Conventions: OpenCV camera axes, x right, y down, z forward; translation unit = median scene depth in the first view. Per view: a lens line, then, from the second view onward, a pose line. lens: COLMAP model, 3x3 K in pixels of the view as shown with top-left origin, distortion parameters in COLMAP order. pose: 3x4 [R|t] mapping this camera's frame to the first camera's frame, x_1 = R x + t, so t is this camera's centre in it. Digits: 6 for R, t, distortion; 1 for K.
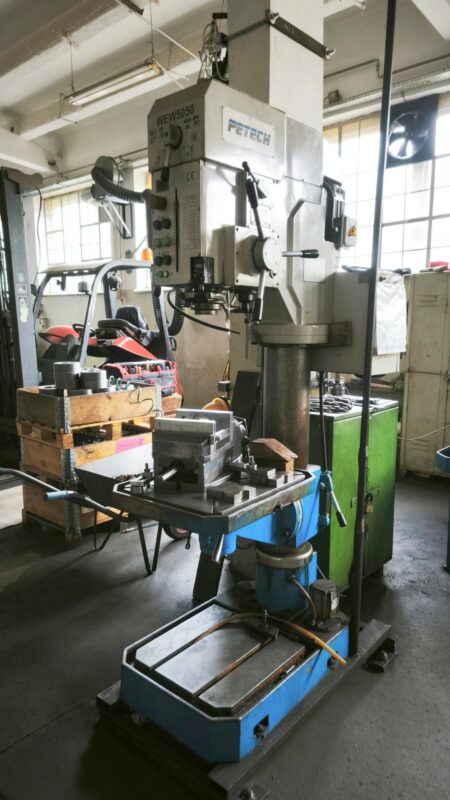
lens RADIAL K [[544.3, 0, 225.0], [0, 544.3, 404.0], [0, 0, 1]] dist [0.008425, -0.000106]
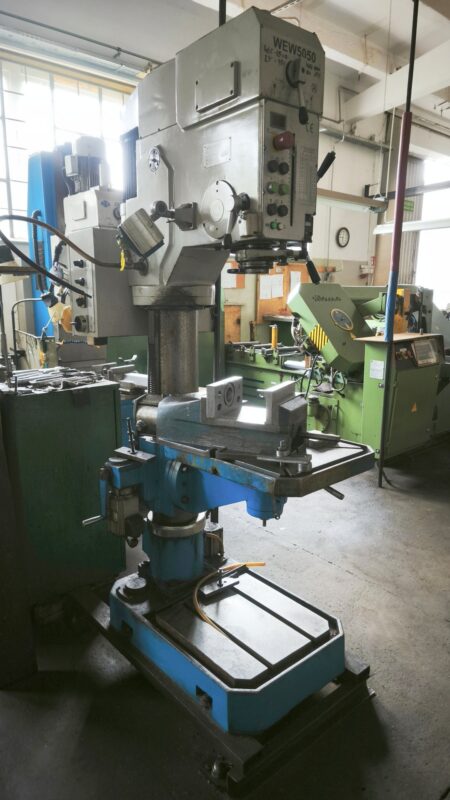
lens RADIAL K [[523.0, 0, 225.0], [0, 523.0, 400.0], [0, 0, 1]] dist [0.032130, -0.042222]
pose [[0.148635, -0.195208, 0.969434, -0.861001], [0.143680, 0.974183, 0.174136, -0.105502], [-0.978399, 0.113405, 0.172845, 0.828103]]
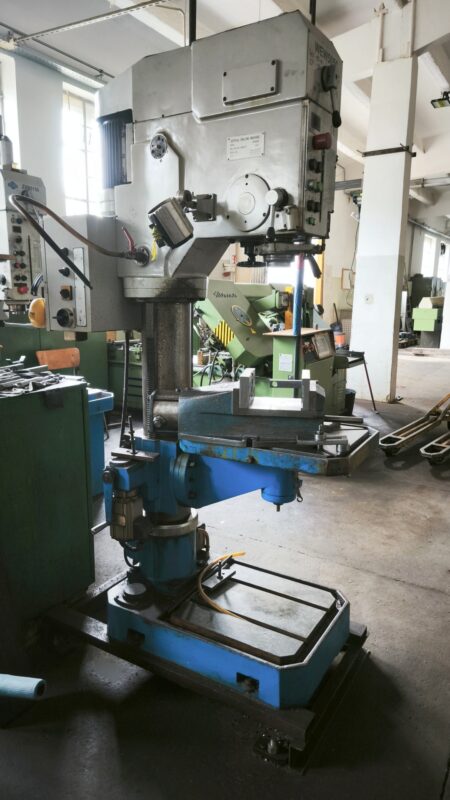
lens RADIAL K [[538.4, 0, 227.1], [0, 538.4, 407.6], [0, 0, 1]] dist [0.005654, -0.000417]
pose [[-0.163380, -0.206203, 0.964773, -0.894964], [0.135521, 0.963952, 0.228977, -0.138633], [-0.977211, 0.168157, -0.129545, 1.127666]]
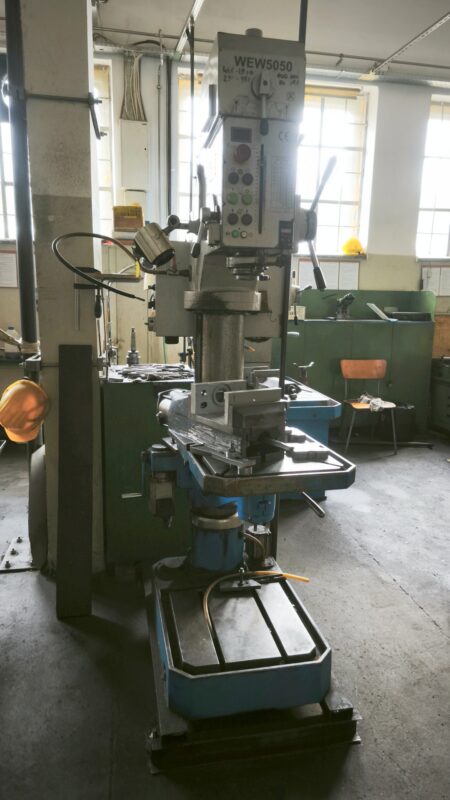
lens RADIAL K [[549.5, 0, 232.7], [0, 549.5, 402.5], [0, 0, 1]] dist [0.004441, 0.000007]
pose [[0.600366, -0.137082, 0.787889, -0.759872], [0.098884, 0.990364, 0.096961, -0.041536], [-0.793588, 0.019698, 0.608136, 0.387362]]
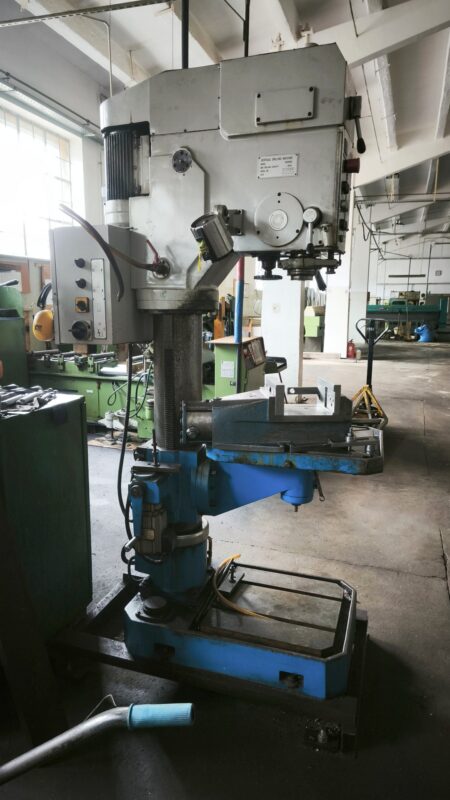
lens RADIAL K [[520.6, 0, 223.8], [0, 520.6, 405.4], [0, 0, 1]] dist [0.004056, -0.002226]
pose [[-0.370974, -0.182527, 0.910528, -0.822580], [0.127657, 0.961162, 0.244688, -0.176296], [-0.919827, 0.207008, -0.333266, 1.356666]]
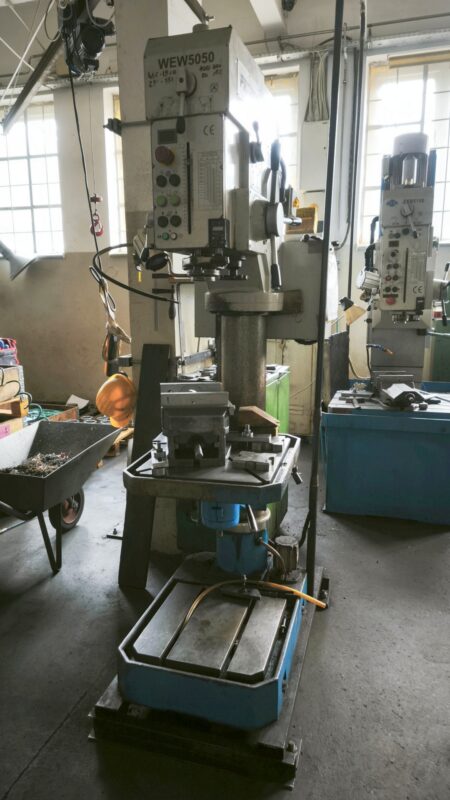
lens RADIAL K [[544.3, 0, 225.0], [0, 544.3, 404.0], [0, 0, 1]] dist [0.008425, -0.000106]
pose [[0.909169, -0.084494, 0.407766, -0.365689], [0.066166, 0.996070, 0.058872, -0.003206], [-0.411138, -0.026544, 0.911187, 0.099056]]
